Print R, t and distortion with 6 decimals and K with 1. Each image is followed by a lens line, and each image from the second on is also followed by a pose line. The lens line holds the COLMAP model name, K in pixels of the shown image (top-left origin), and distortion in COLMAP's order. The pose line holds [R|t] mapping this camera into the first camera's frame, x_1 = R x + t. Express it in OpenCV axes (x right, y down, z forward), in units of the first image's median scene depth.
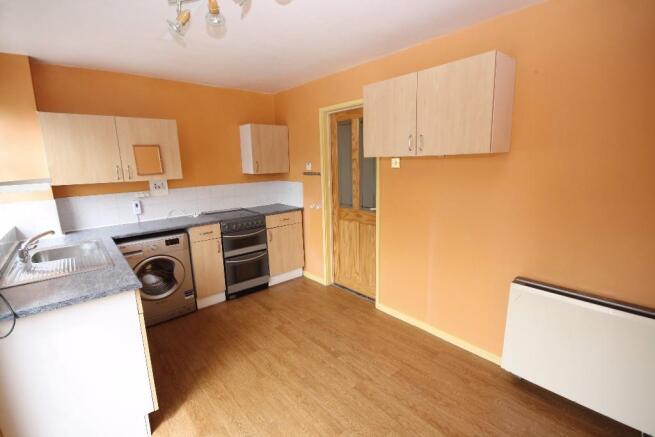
lens RADIAL K [[303.3, 0, 332.5], [0, 303.3, 218.0], [0, 0, 1]] dist [-0.003907, -0.000534]
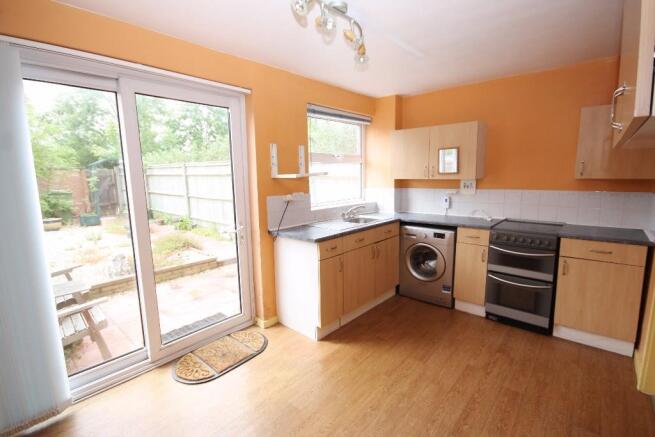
lens RADIAL K [[303.3, 0, 332.5], [0, 303.3, 218.0], [0, 0, 1]] dist [-0.003907, -0.000534]
pose [[0.131620, 0.168776, -0.976827, 0.436370], [-0.173069, 0.974178, 0.144998, -0.068022], [0.976075, 0.149974, 0.157431, 0.400913]]
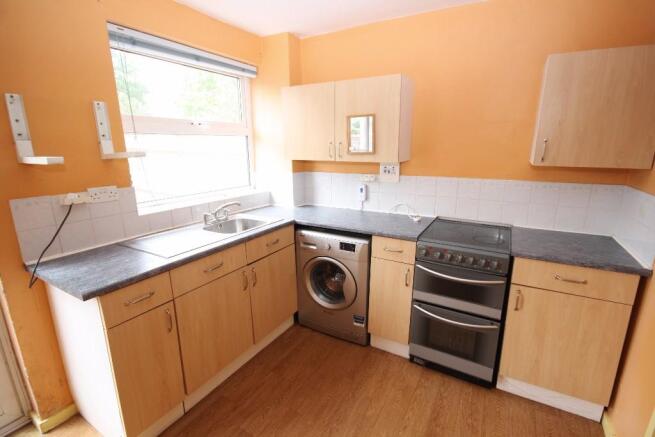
lens RADIAL K [[303.3, 0, 332.5], [0, 303.3, 218.0], [0, 0, 1]] dist [-0.003907, -0.000534]
pose [[0.327752, 0.247149, -0.911864, 0.109521], [-0.182443, 0.963566, 0.195587, -0.116058], [0.926981, 0.102259, 0.360901, 0.626790]]
